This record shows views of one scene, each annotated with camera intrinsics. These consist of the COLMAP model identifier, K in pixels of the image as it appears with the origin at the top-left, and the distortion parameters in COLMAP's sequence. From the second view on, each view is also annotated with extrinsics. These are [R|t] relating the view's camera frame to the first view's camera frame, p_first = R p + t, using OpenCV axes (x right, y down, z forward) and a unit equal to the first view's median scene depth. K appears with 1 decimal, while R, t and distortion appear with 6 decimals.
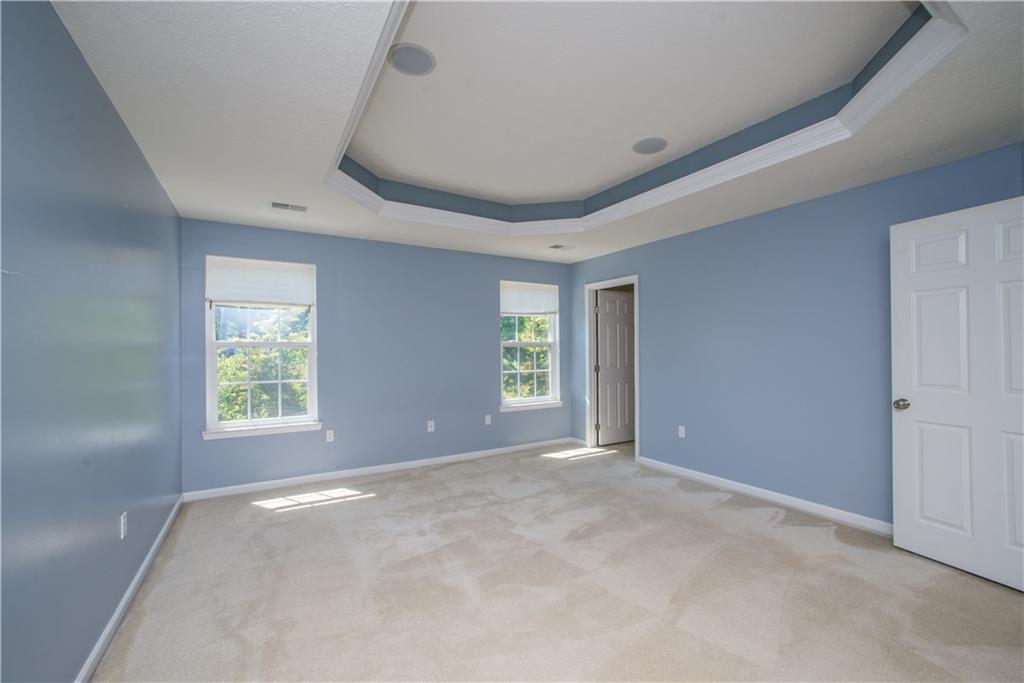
lens RADIAL K [[421.1, 0, 520.8], [0, 421.1, 345.5], [0, 0, 1]] dist [-0.029903, 0.011106]
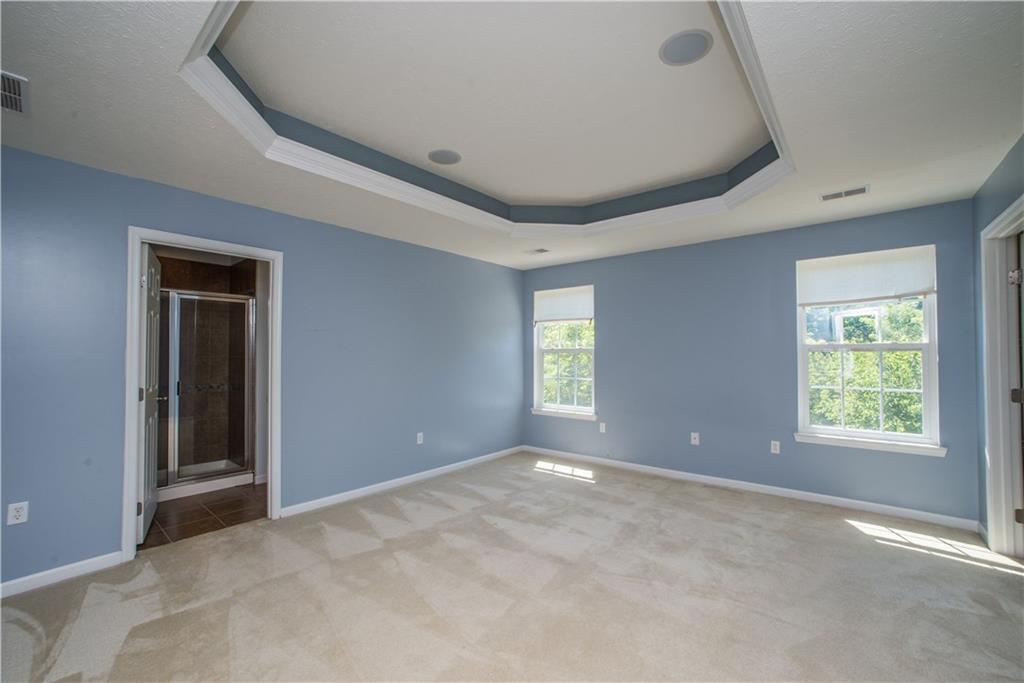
lens RADIAL K [[421.1, 0, 506.9], [0, 421.1, 342.9], [0, 0, 1]] dist [-0.029903, 0.011106]
pose [[0.321626, -0.020425, -0.946646, 0.581937], [0.005675, 0.999791, -0.019644, -0.000631], [0.946850, 0.000946, 0.321675, 0.361137]]
